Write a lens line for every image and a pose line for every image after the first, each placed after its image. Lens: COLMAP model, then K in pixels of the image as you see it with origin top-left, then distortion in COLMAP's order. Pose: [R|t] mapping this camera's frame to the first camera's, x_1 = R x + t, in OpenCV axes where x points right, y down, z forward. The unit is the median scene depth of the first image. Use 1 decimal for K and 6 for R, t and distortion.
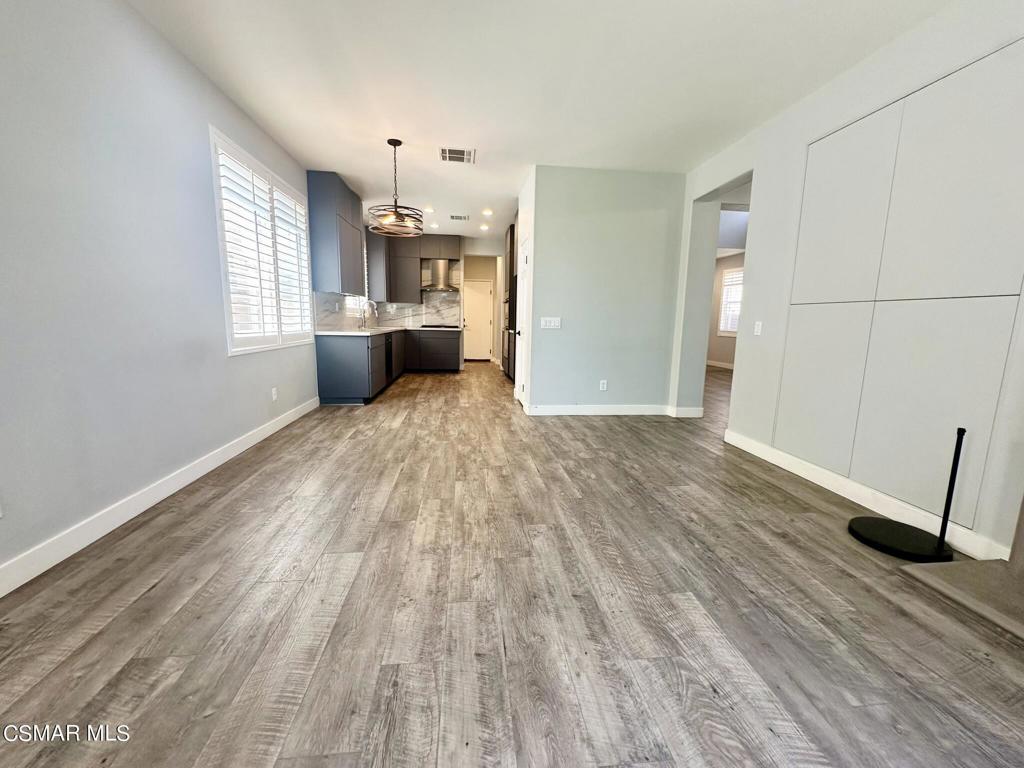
lens RADIAL K [[408.9, 0, 514.4], [0, 408.9, 385.3], [0, 0, 1]] dist [-0.003406, 0.000699]
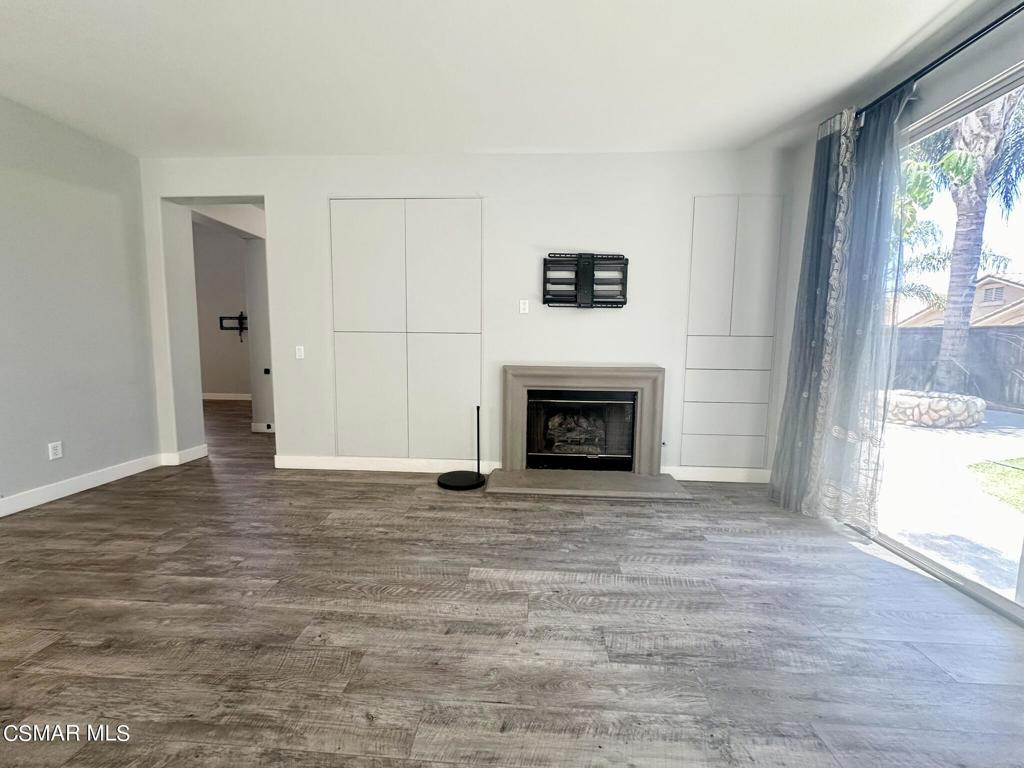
lens RADIAL K [[408.9, 0, 510.0], [0, 408.9, 383.5], [0, 0, 1]] dist [-0.003406, 0.000699]
pose [[0.170025, -0.112494, 0.978998, -0.613423], [0.145844, 0.985395, 0.087900, -0.126339], [-0.974588, 0.127835, 0.183948, 0.489315]]
